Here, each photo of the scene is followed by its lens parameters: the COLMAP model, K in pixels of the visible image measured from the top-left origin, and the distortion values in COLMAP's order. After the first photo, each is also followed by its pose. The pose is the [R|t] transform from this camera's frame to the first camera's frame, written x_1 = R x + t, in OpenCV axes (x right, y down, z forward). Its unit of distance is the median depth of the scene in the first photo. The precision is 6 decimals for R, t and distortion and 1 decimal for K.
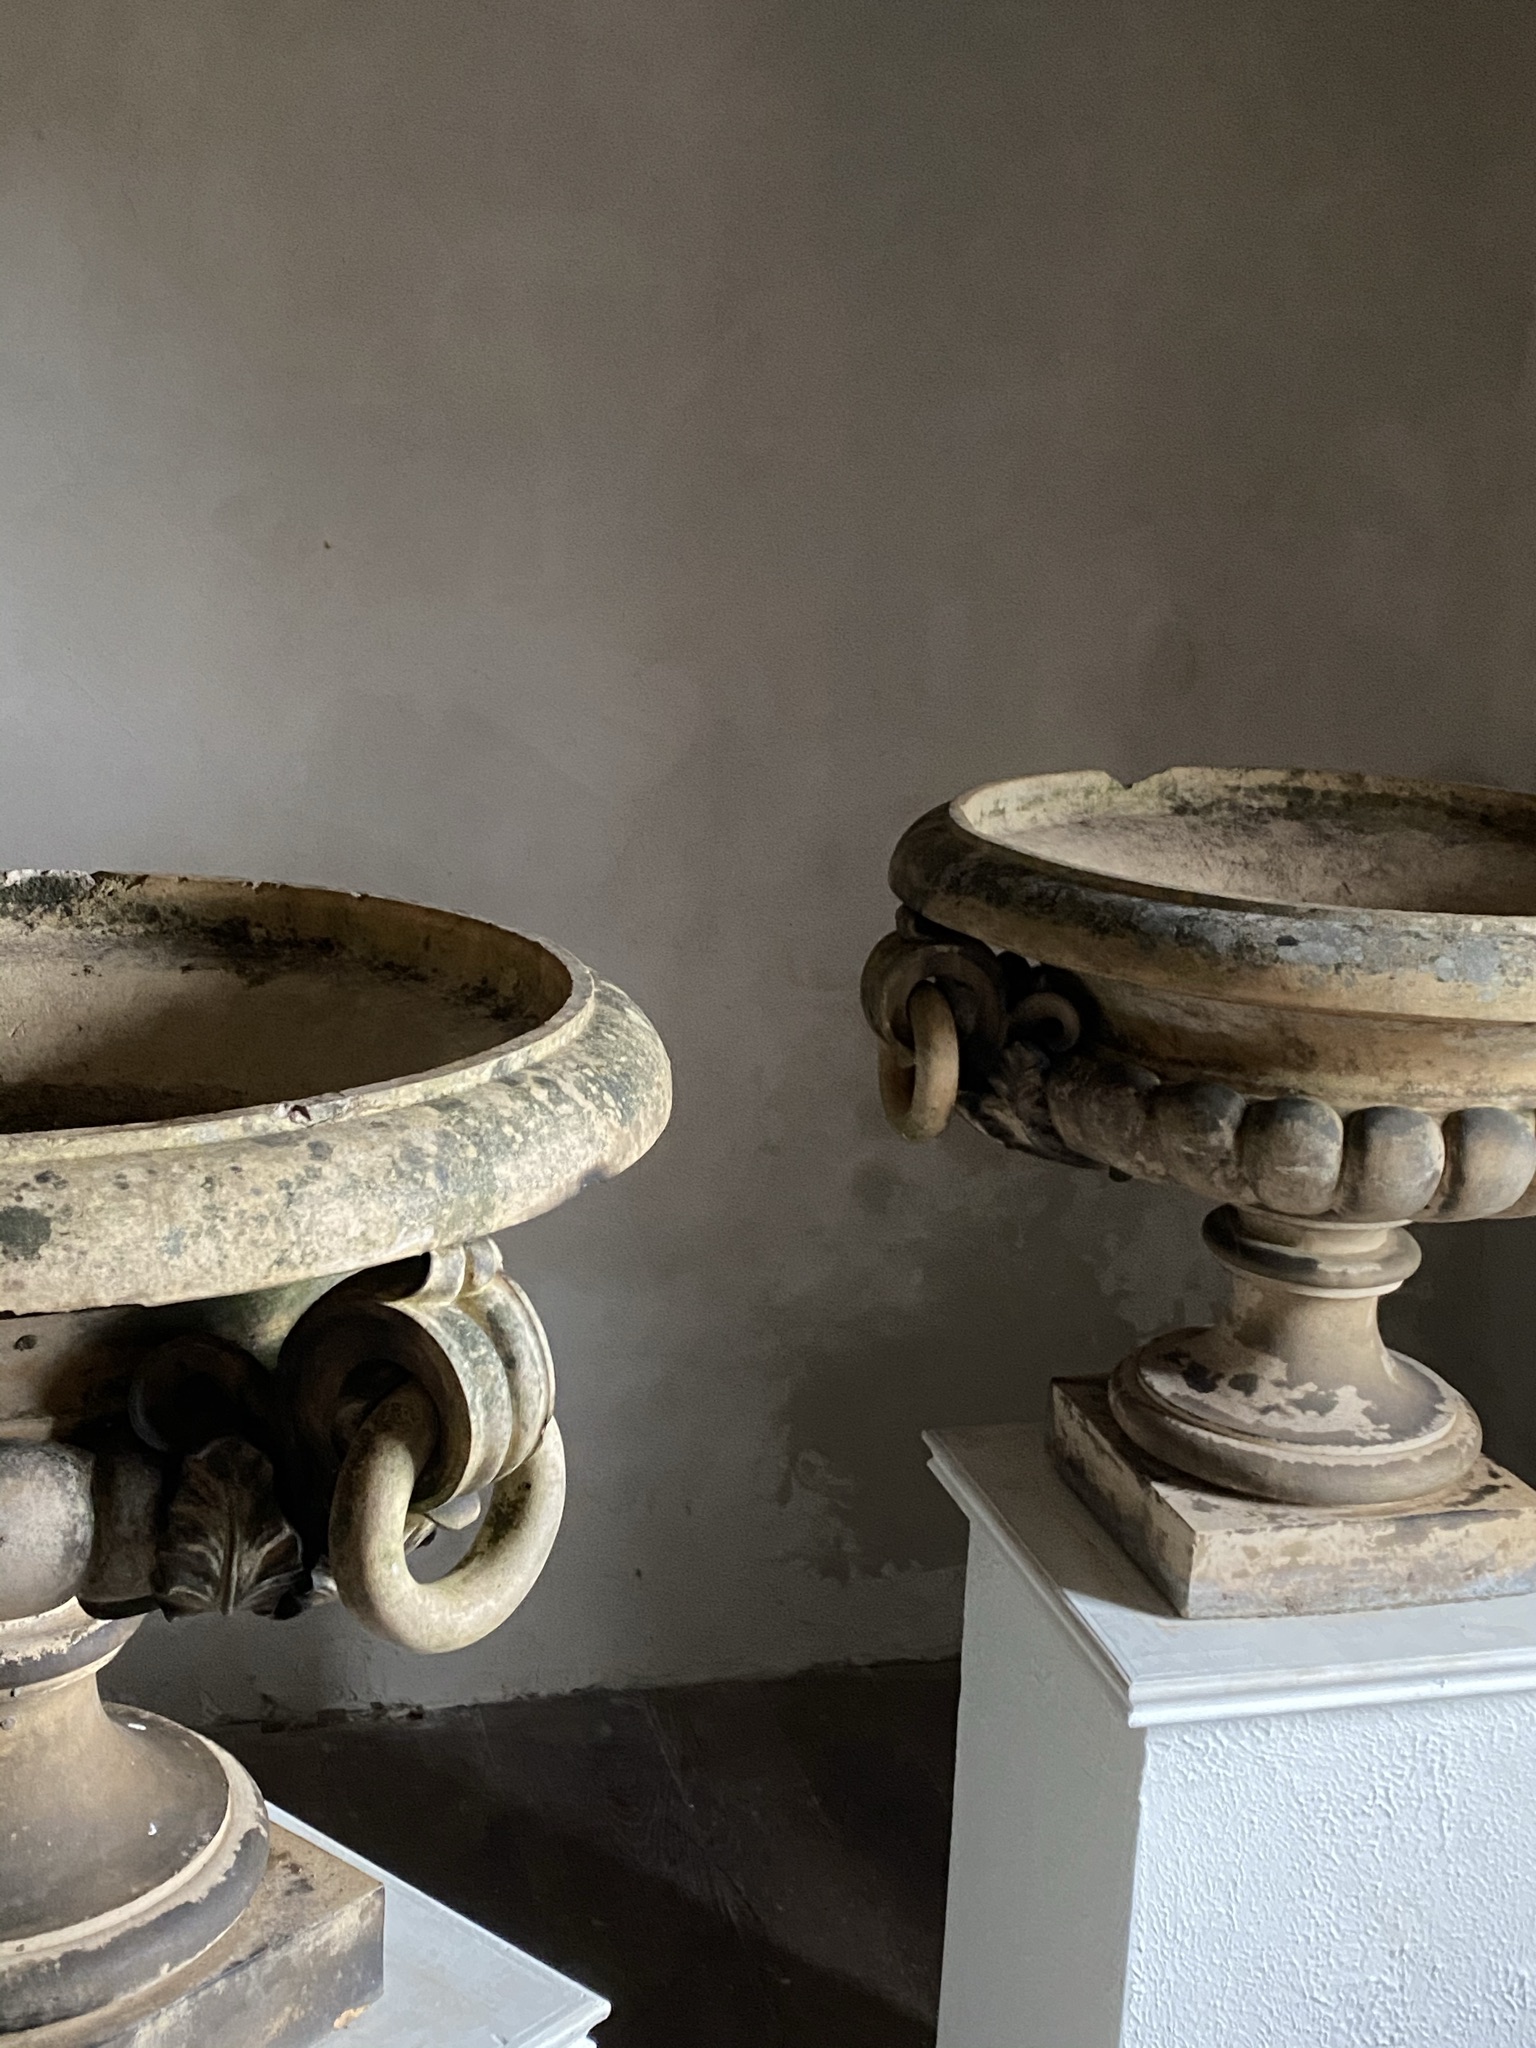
lens RADIAL K [[2429.8, 0, 768.0], [0, 2429.8, 1024.0], [0, 0, 1]] dist [0.148092, -0.402786]
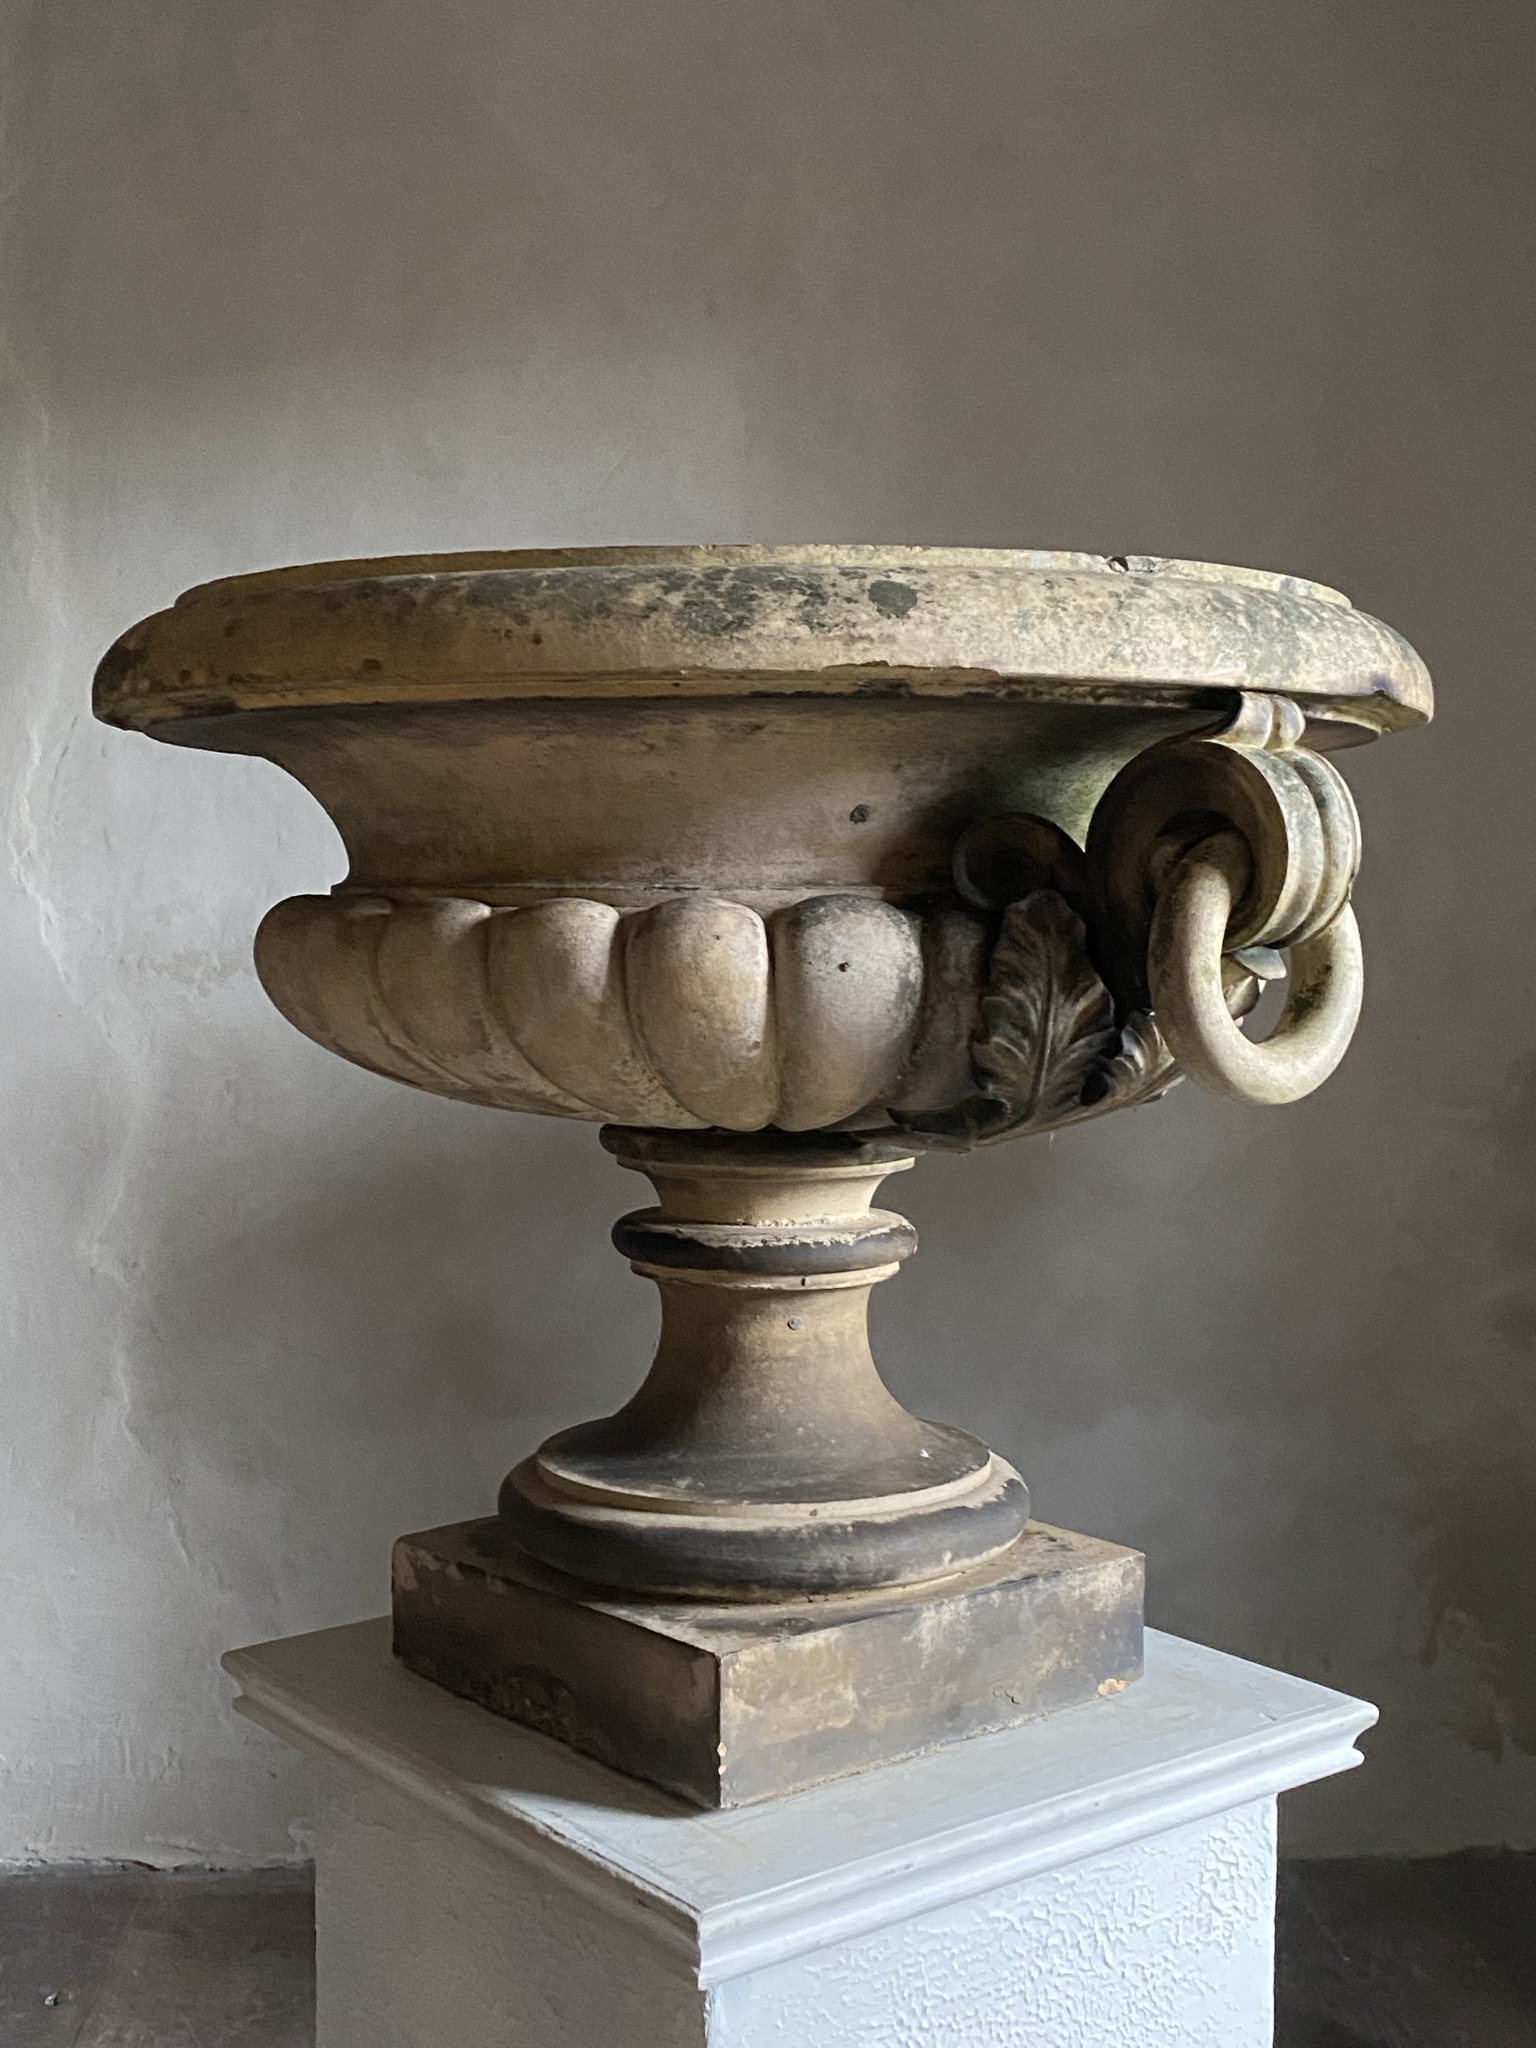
lens RADIAL K [[2429.8, 0, 768.0], [0, 2429.8, 1024.0], [0, 0, 1]] dist [0.148092, -0.402786]
pose [[0.976938, -0.028175, -0.211658, -0.092350], [-0.009598, 0.984460, -0.175348, 0.327250], [0.213309, 0.173336, 0.961485, -0.024156]]
